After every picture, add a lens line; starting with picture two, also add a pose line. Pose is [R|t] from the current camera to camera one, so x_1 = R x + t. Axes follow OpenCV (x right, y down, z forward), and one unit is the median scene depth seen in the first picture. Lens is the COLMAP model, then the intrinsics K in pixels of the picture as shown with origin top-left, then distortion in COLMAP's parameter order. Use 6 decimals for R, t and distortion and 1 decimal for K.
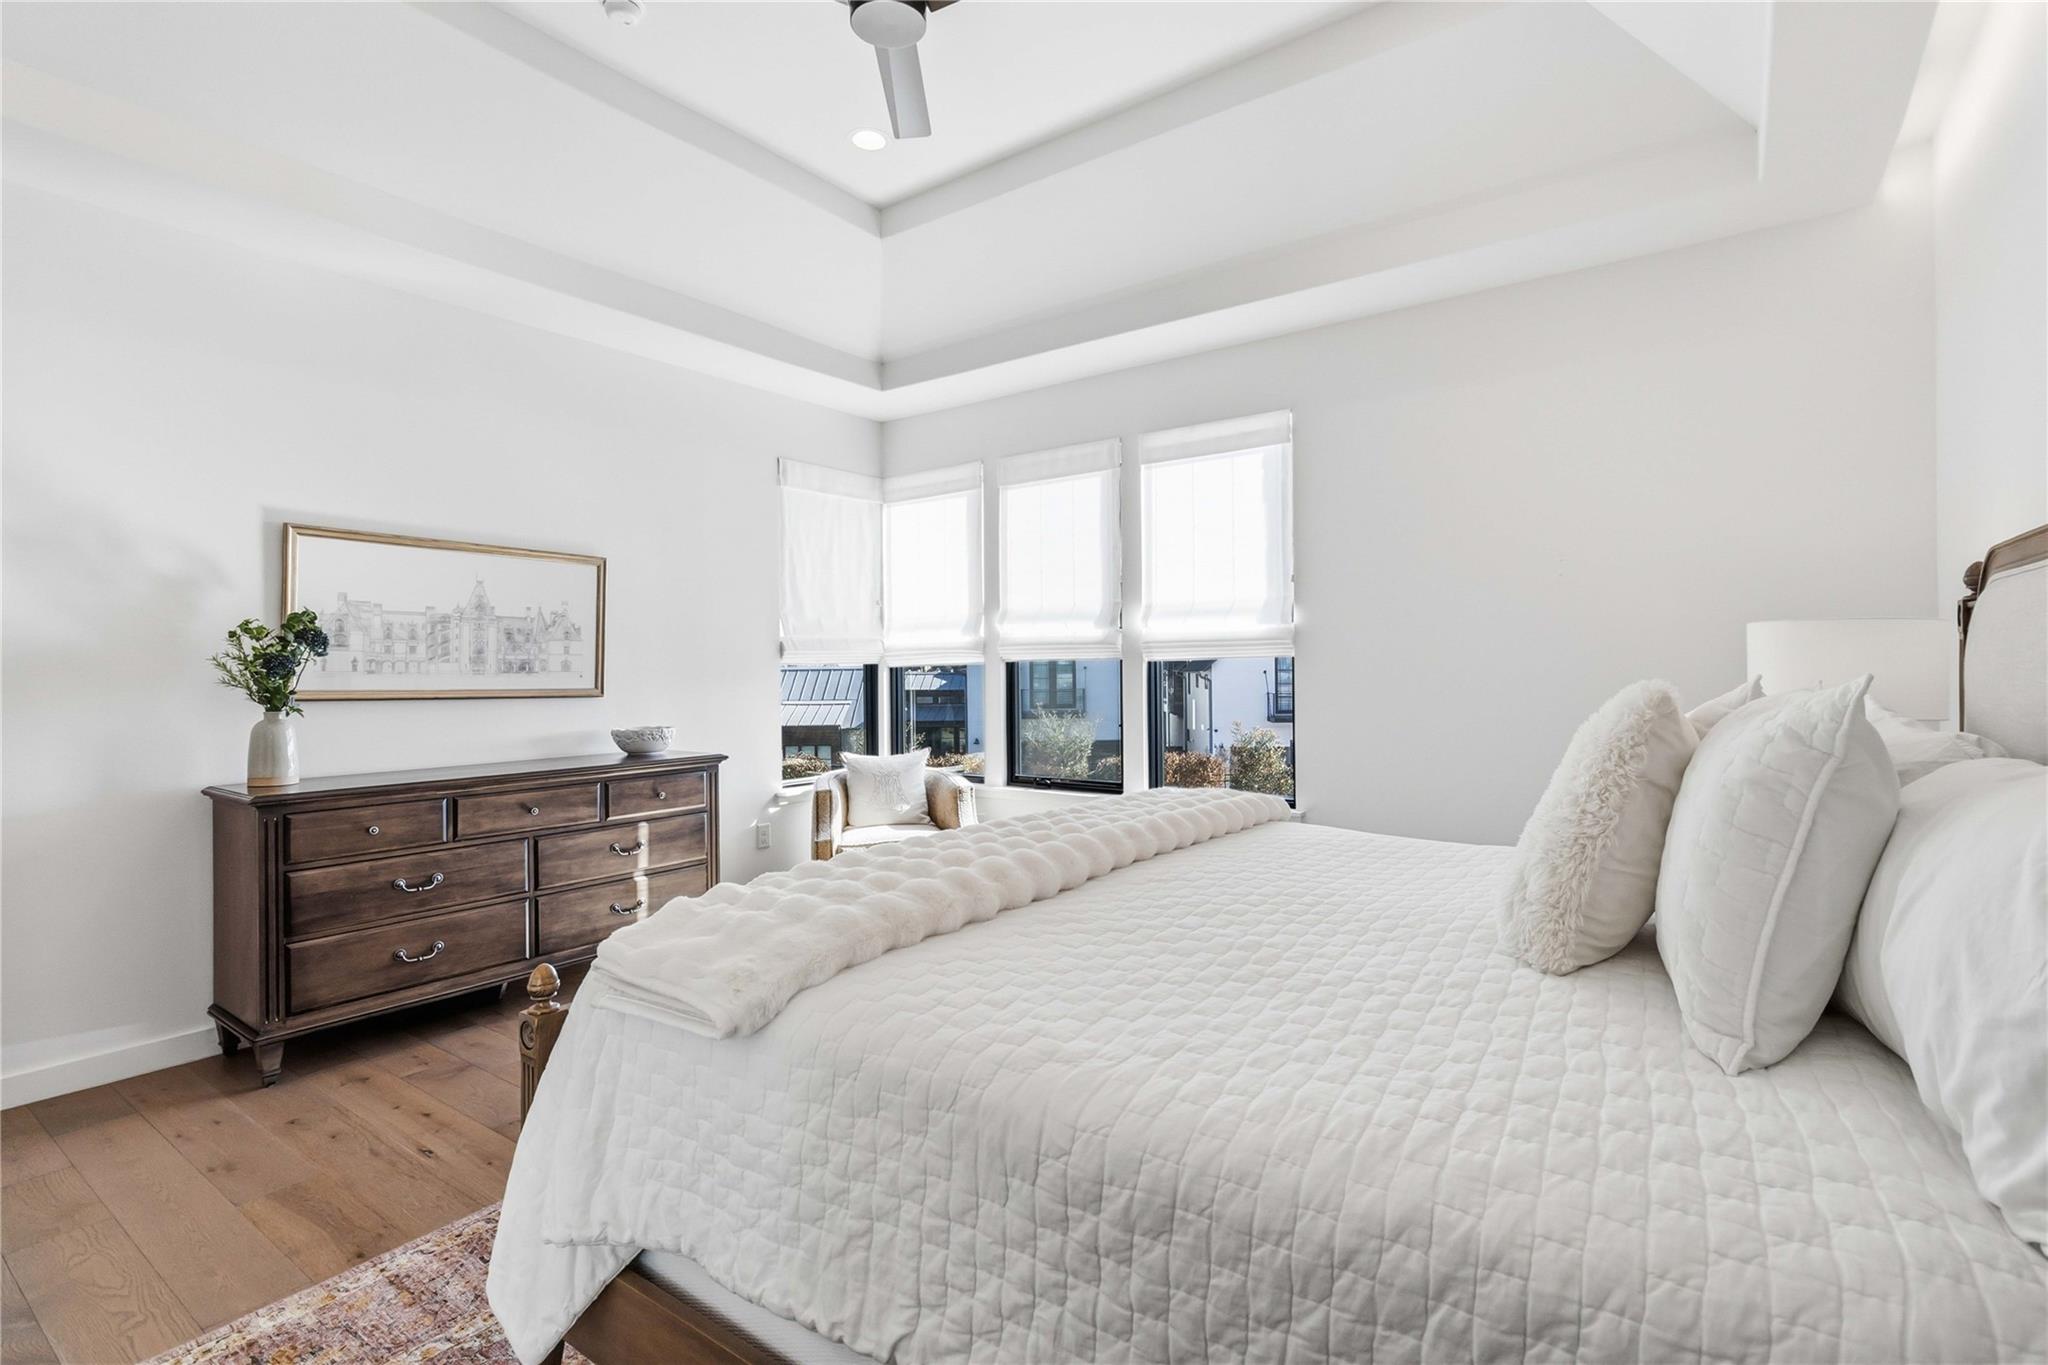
lens RADIAL K [[959.1, 0, 1053.5], [0, 959.1, 654.9], [0, 0, 1]] dist [0.003457, 0.000743]
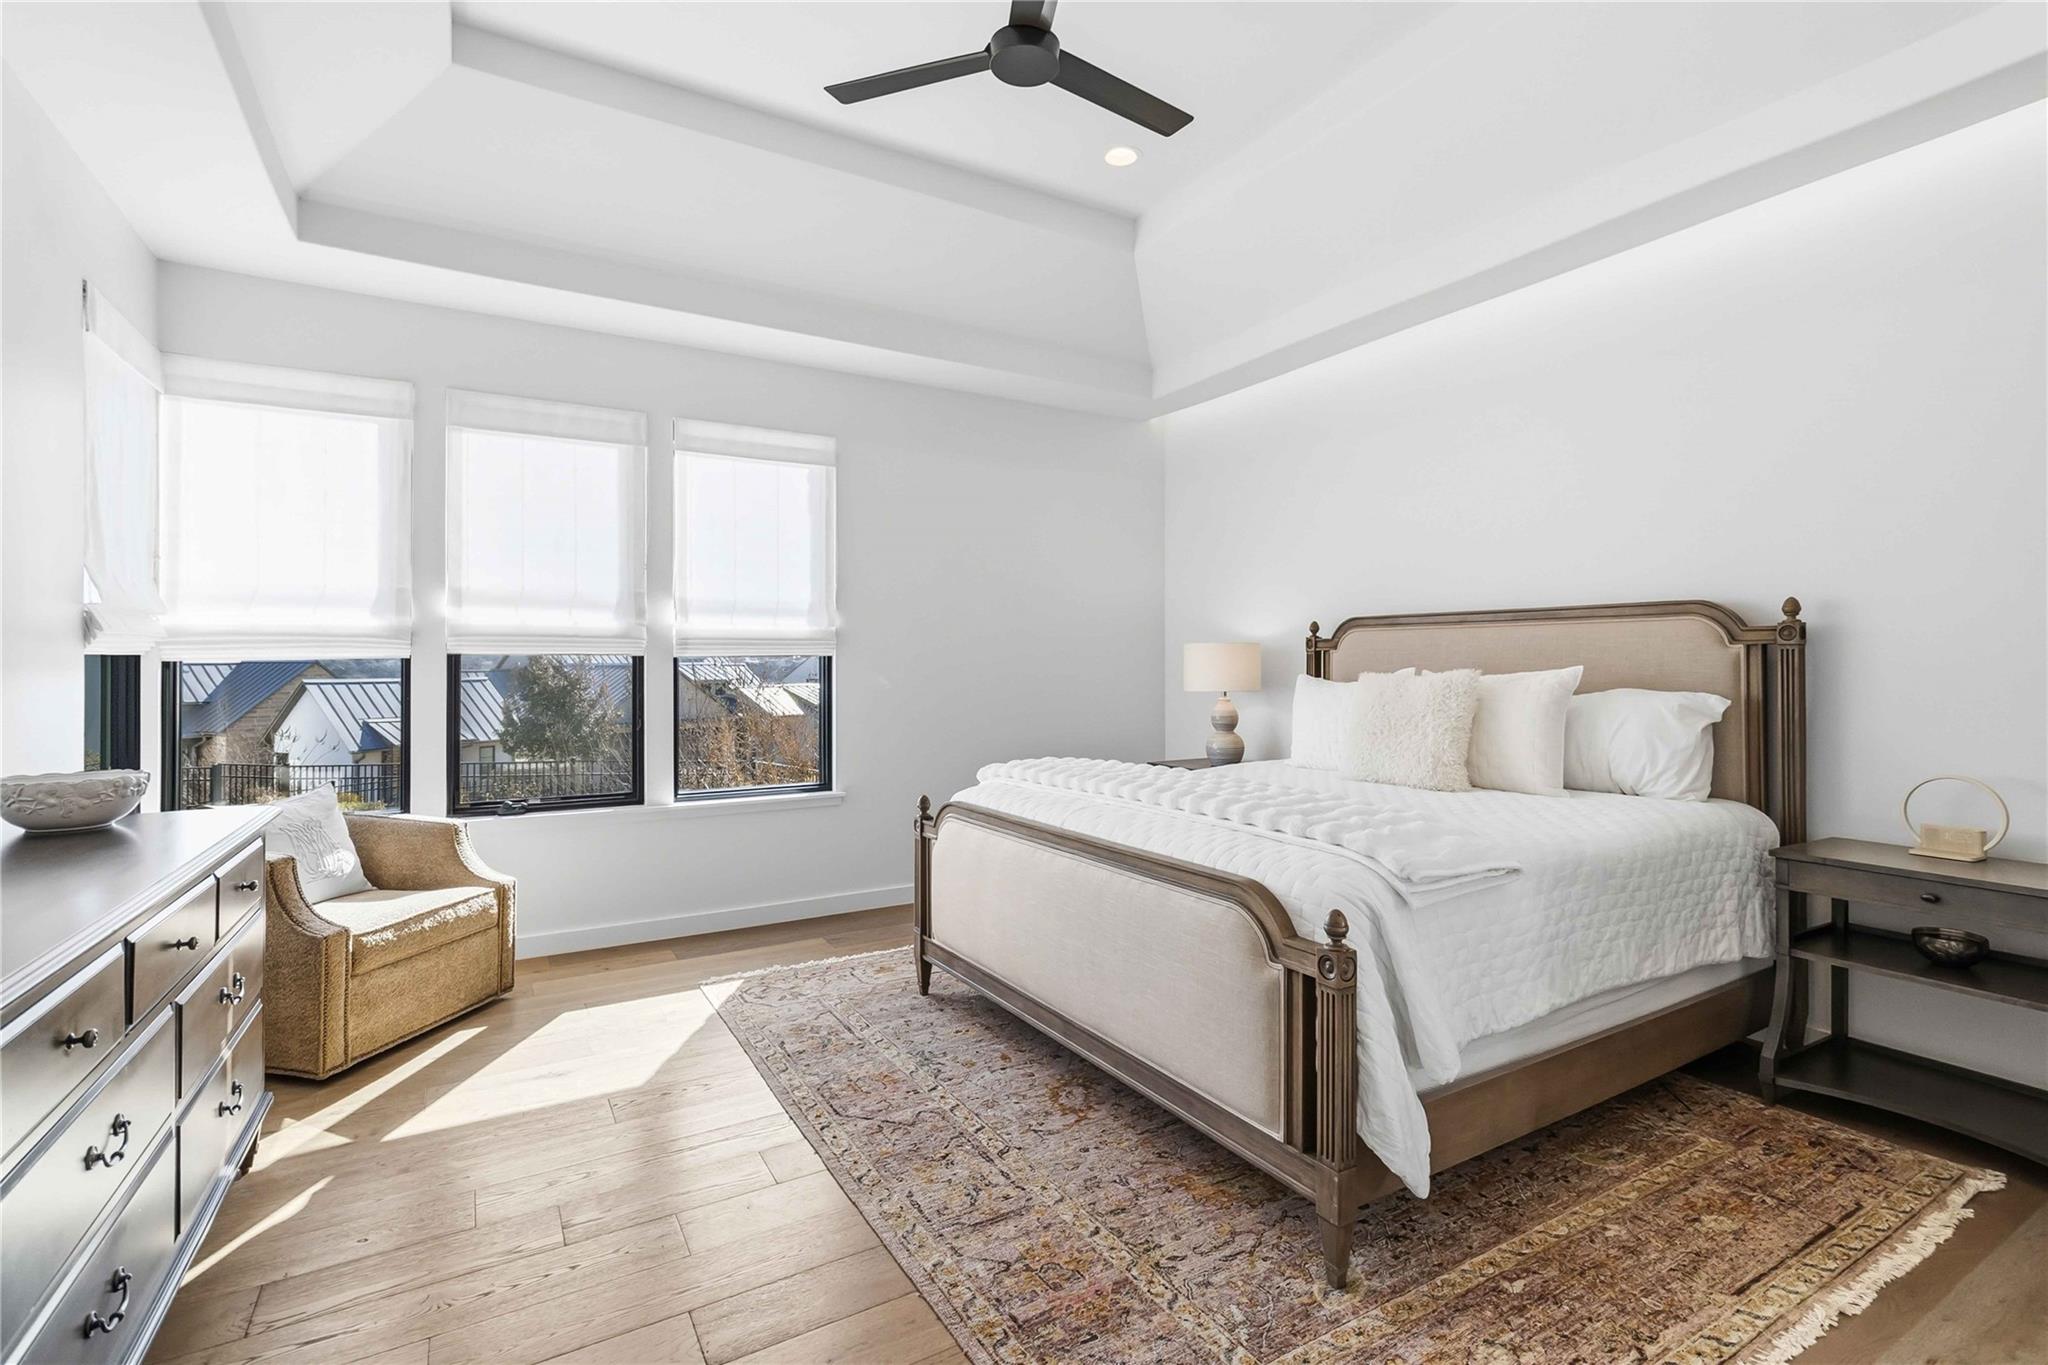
lens RADIAL K [[934.9, 0, 1018.6], [0, 934.9, 636.6], [0, 0, 1]] dist [0.002939, 0.000434]
pose [[0.409073, 0.039170, 0.911660, -0.584061], [-0.013174, 0.999228, -0.037020, 0.014471], [-0.912406, 0.003133, 0.409274, 0.305944]]
